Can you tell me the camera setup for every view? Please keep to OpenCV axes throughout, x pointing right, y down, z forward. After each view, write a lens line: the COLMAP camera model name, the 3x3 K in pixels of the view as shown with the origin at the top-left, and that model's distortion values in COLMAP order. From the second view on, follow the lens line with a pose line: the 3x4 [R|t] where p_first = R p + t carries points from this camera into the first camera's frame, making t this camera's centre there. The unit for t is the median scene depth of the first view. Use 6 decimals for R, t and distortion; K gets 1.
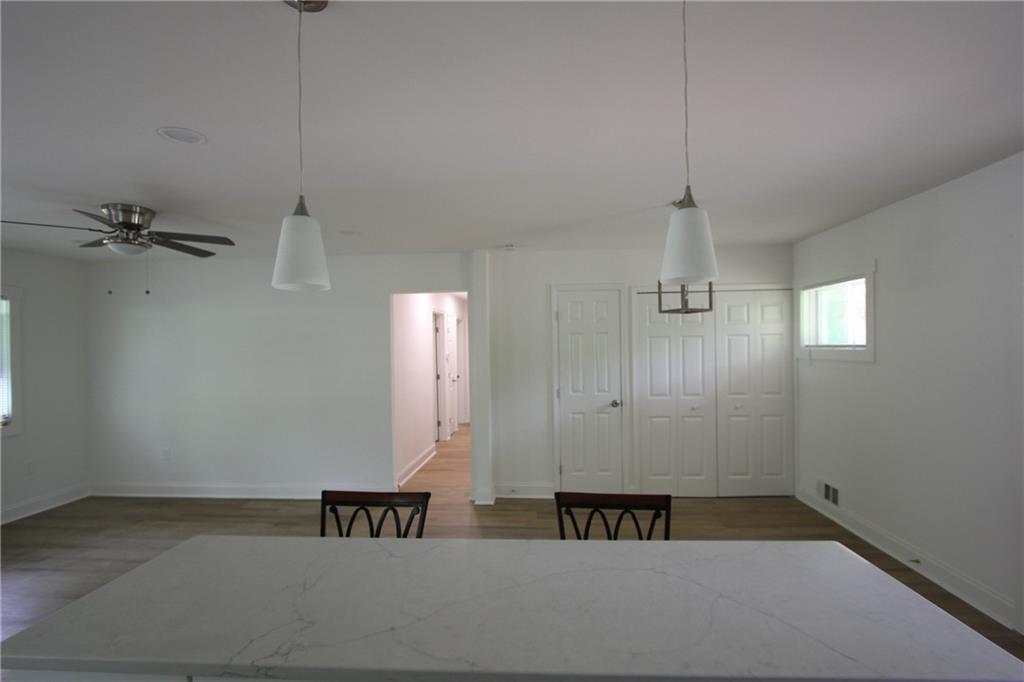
lens RADIAL K [[469.4, 0, 512.8], [0, 469.4, 347.4], [0, 0, 1]] dist [-0.017957, 0.000402]
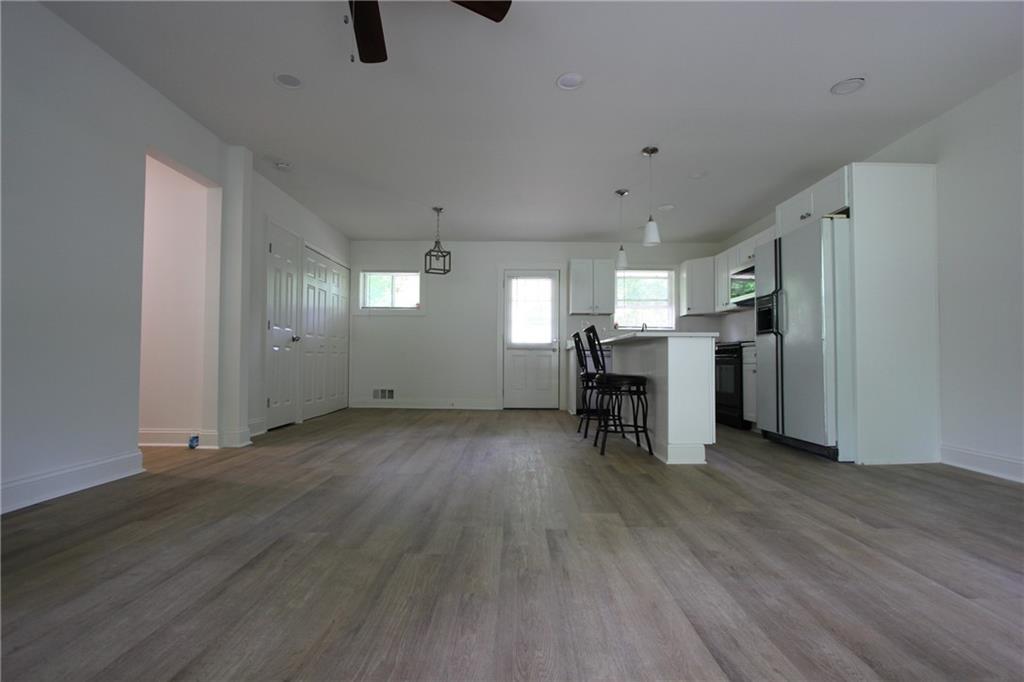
lens RADIAL K [[469.4, 0, 512.8], [0, 469.4, 347.4], [0, 0, 1]] dist [-0.017957, 0.000402]
pose [[-0.059509, 0.042932, 0.997304, -1.031539], [-0.002943, 0.999063, -0.043184, 0.208967], [-0.998223, -0.005505, -0.059326, 0.615729]]
